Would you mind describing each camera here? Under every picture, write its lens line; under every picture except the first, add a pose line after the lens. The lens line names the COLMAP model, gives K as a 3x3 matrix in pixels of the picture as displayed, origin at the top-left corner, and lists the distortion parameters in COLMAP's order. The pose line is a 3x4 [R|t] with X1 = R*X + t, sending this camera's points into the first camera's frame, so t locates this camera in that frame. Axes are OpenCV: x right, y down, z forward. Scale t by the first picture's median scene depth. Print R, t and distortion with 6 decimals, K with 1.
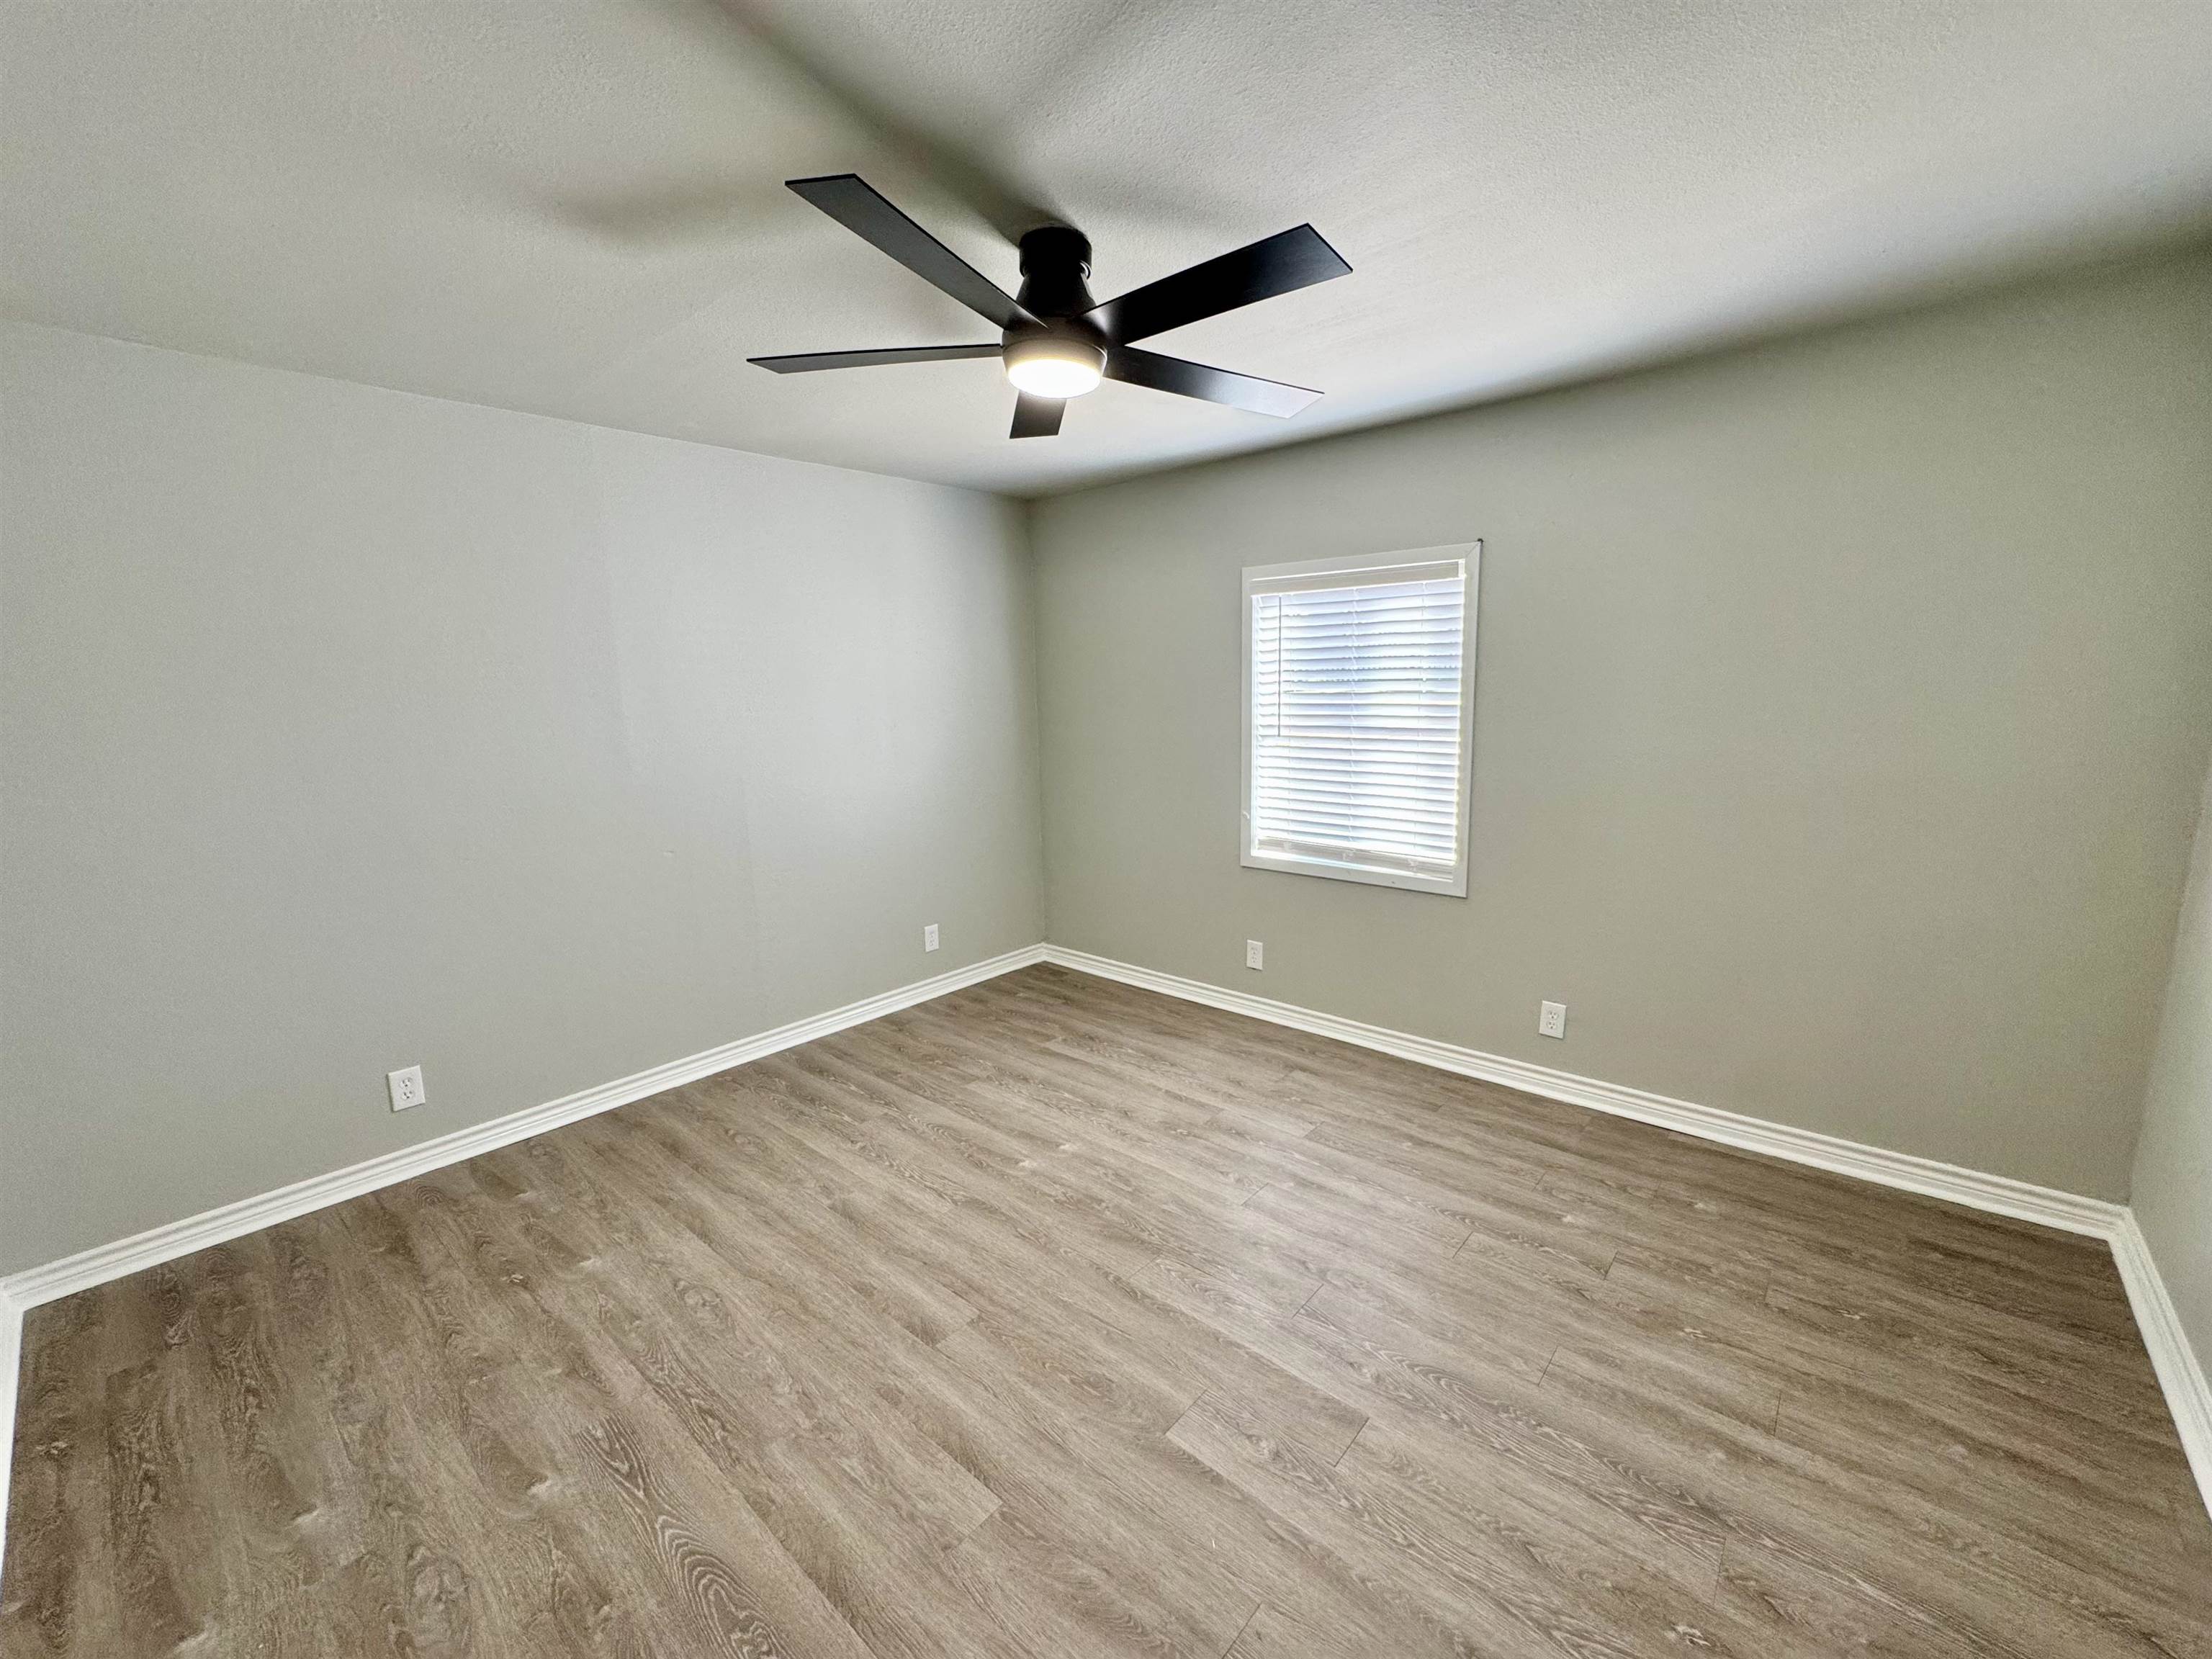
lens RADIAL K [[876.9, 0, 1106.7], [0, 876.9, 834.2], [0, 0, 1]] dist [-0.002574, 0.000510]
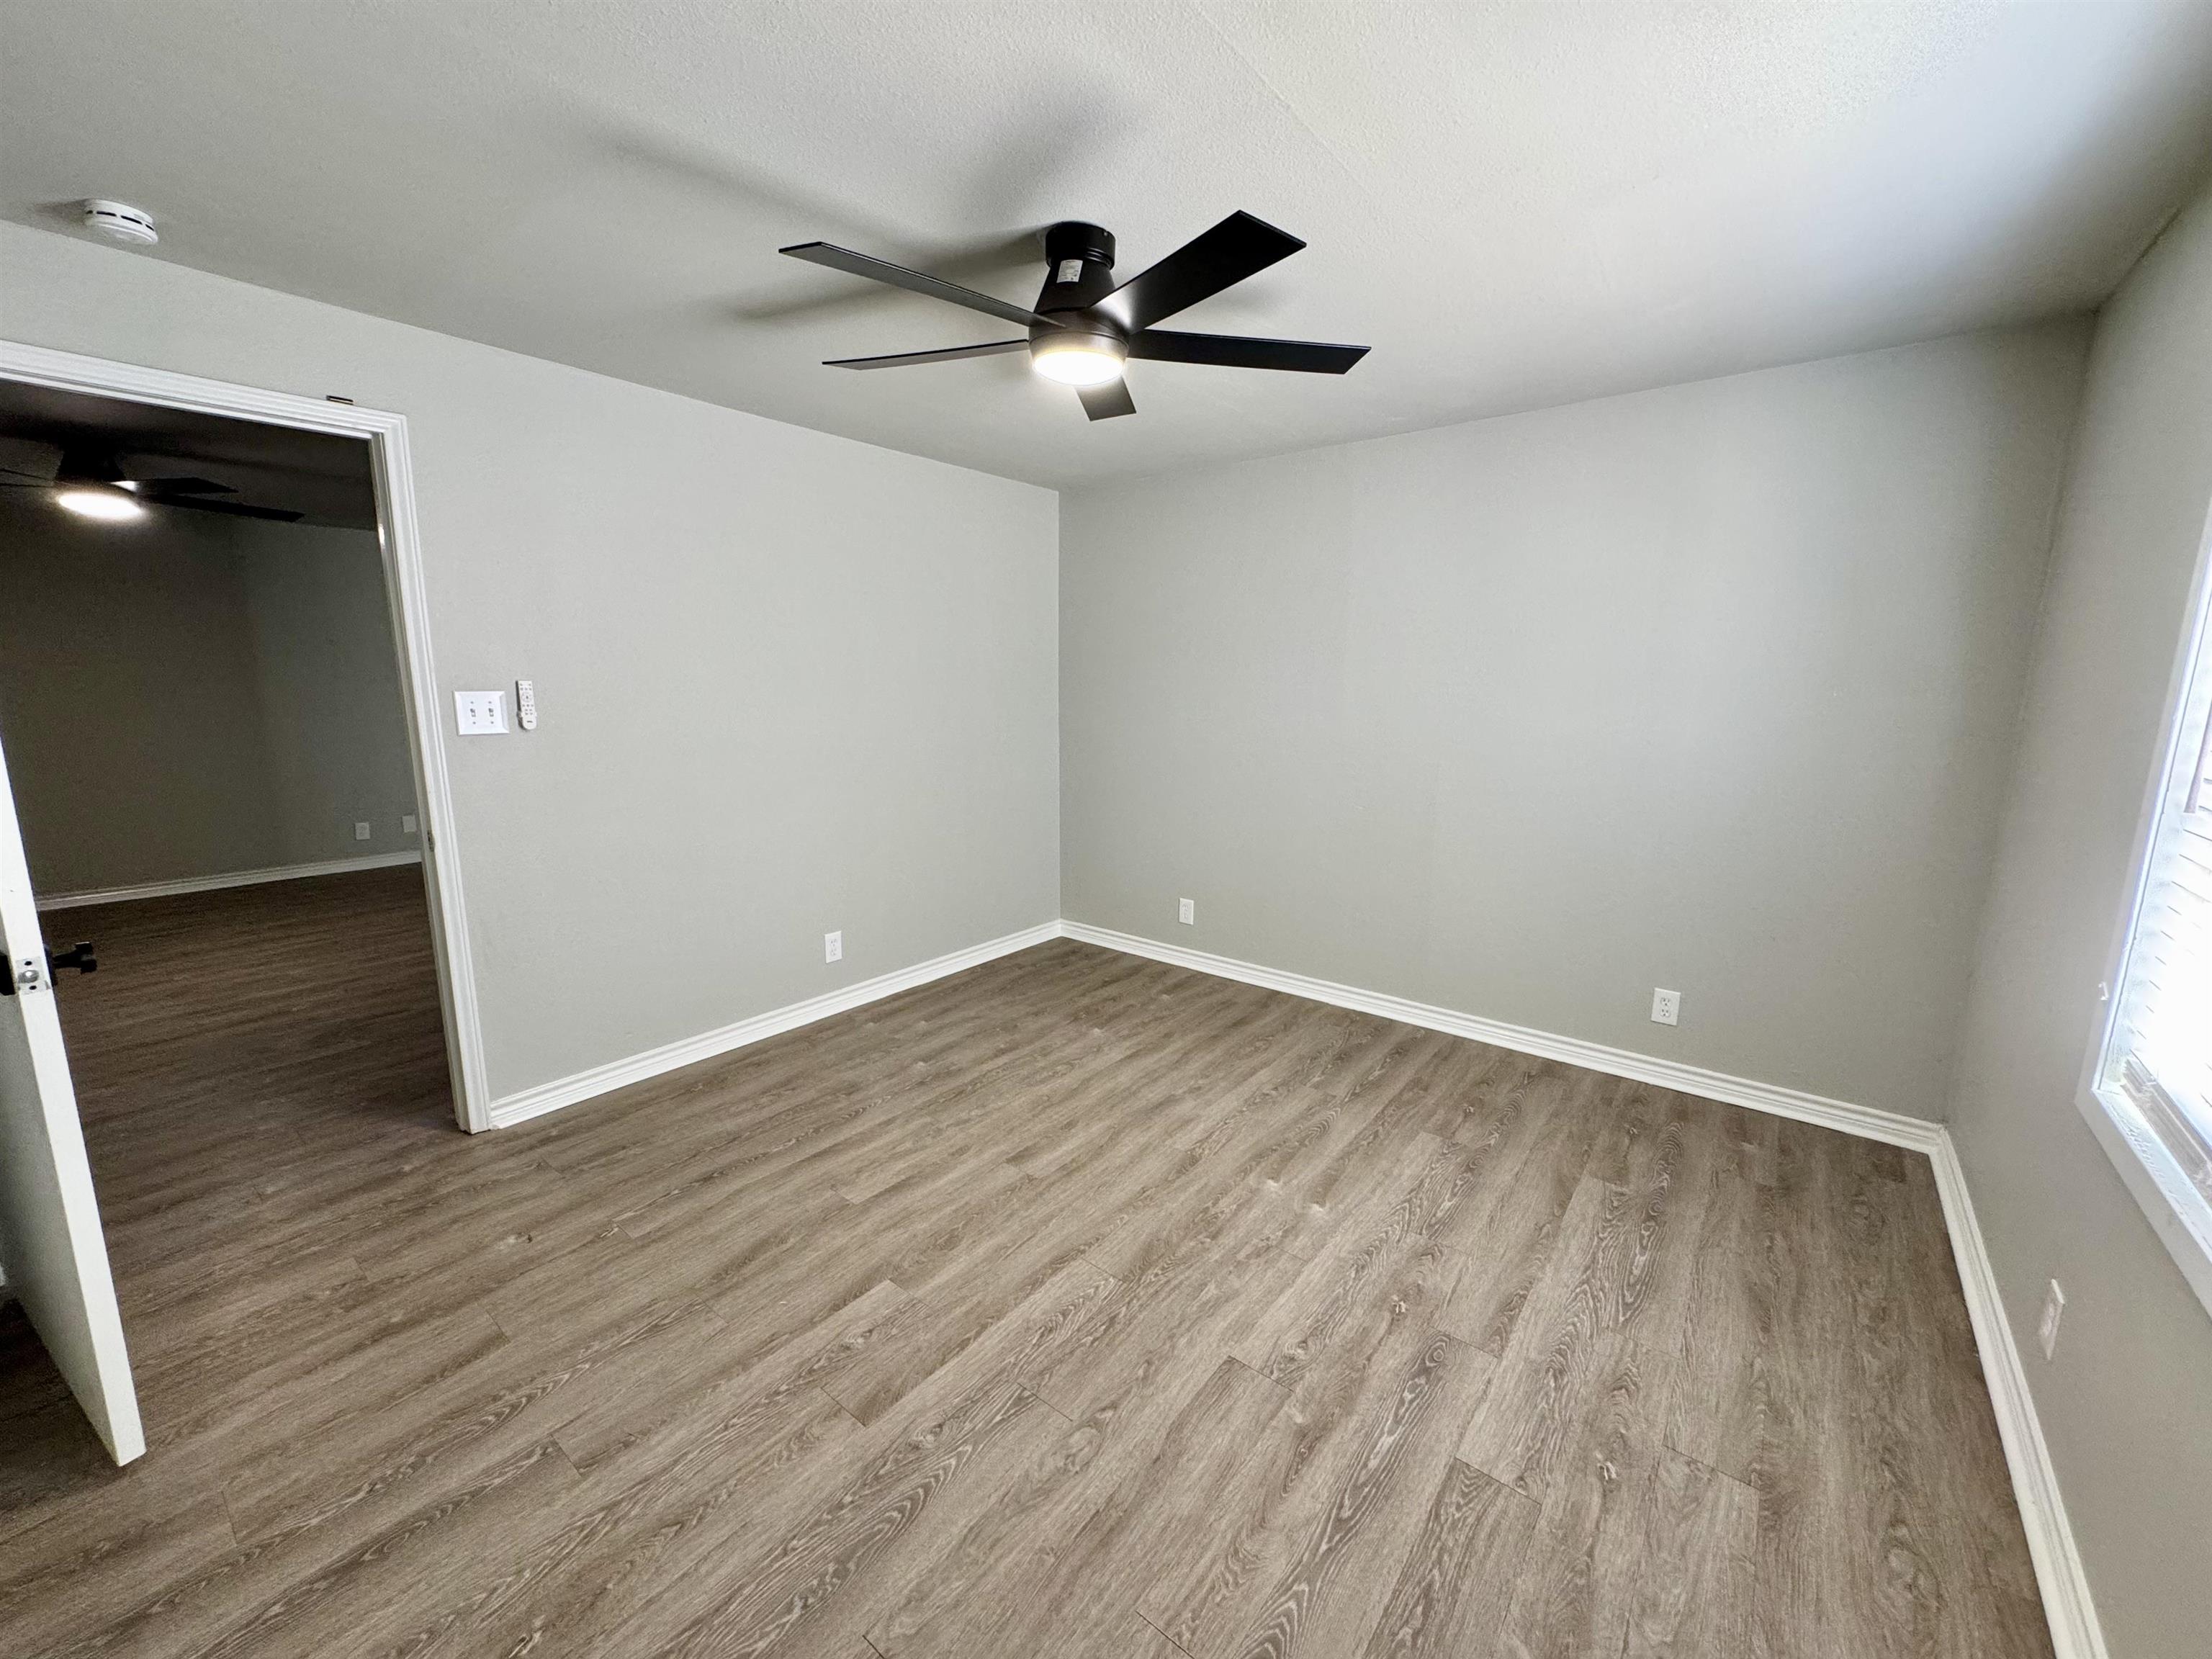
lens RADIAL K [[876.9, 0, 1106.7], [0, 876.9, 834.2], [0, 0, 1]] dist [-0.002574, 0.000510]
pose [[0.053551, 0.201499, -0.978024, 0.812550], [-0.175932, 0.966012, 0.189391, -0.137448], [0.982945, 0.161923, 0.087181, 0.774676]]
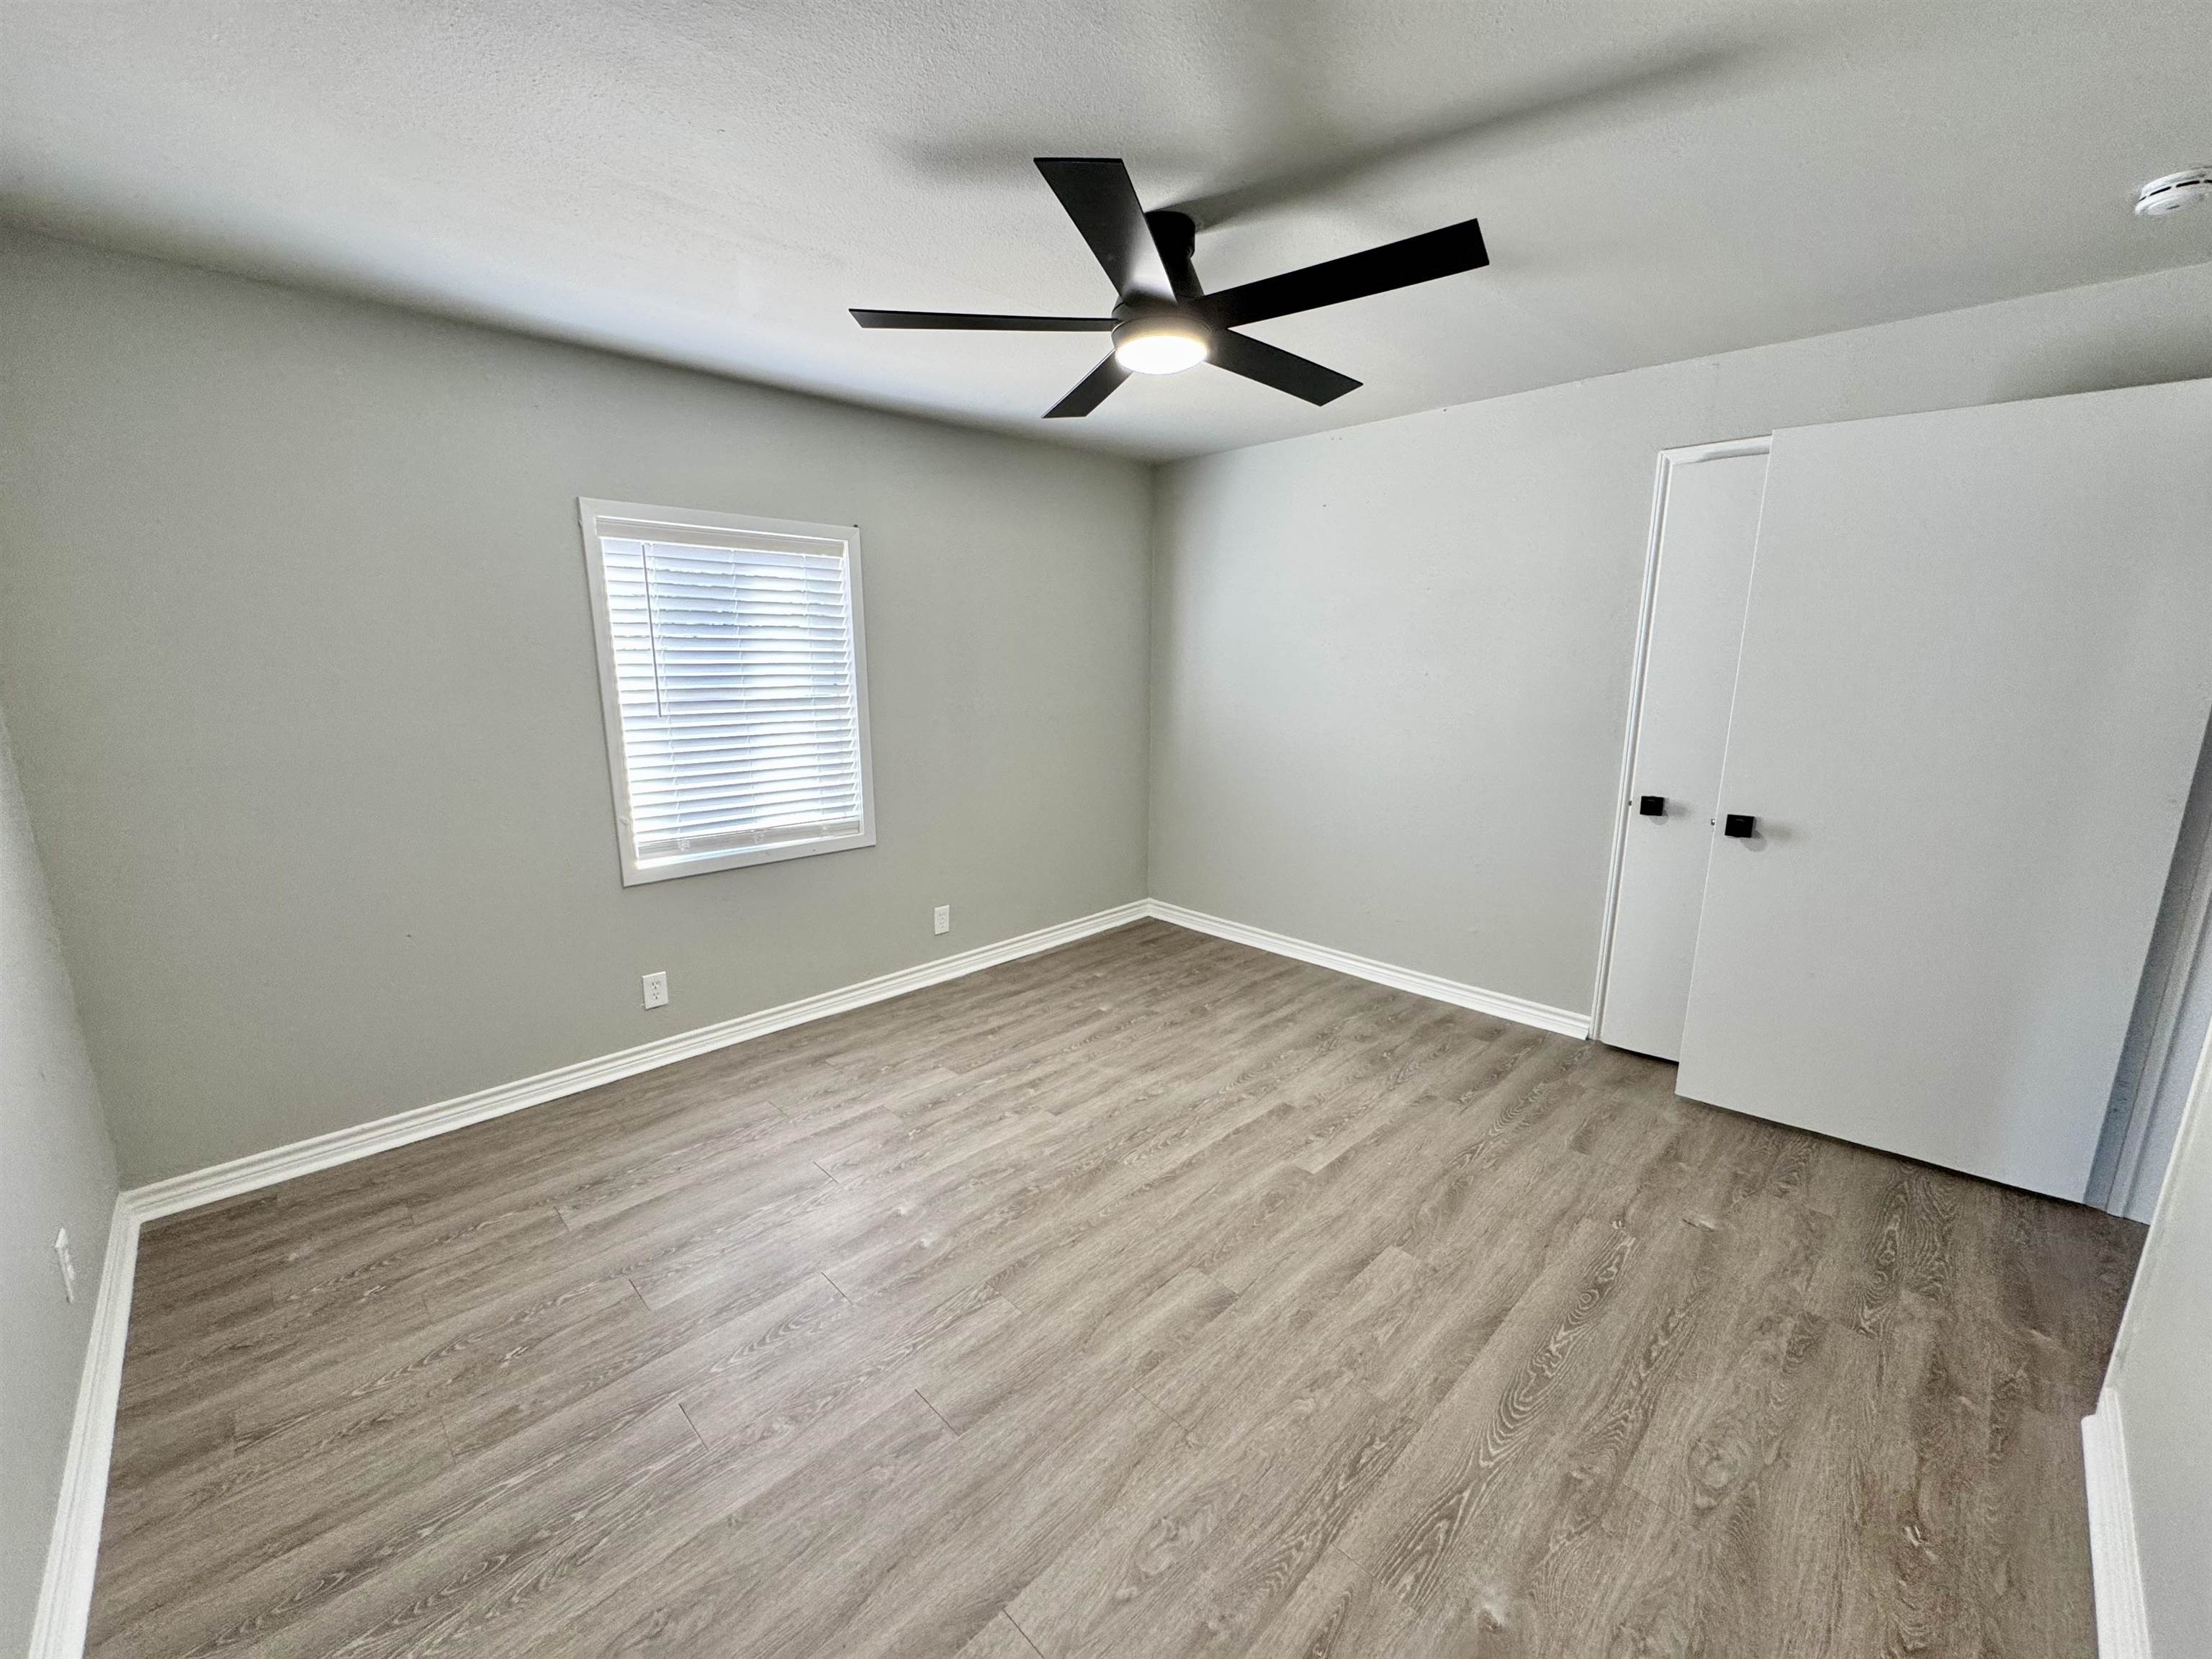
lens RADIAL K [[886.7, 0, 1101.3], [0, 886.7, 830.8], [0, 0, 1]] dist [-0.000685, 0.000223]
pose [[0.080336, -0.180250, 0.980335, -0.915139], [0.165472, 0.972278, 0.165209, -0.114769], [-0.982937, 0.148946, 0.107935, 0.781837]]
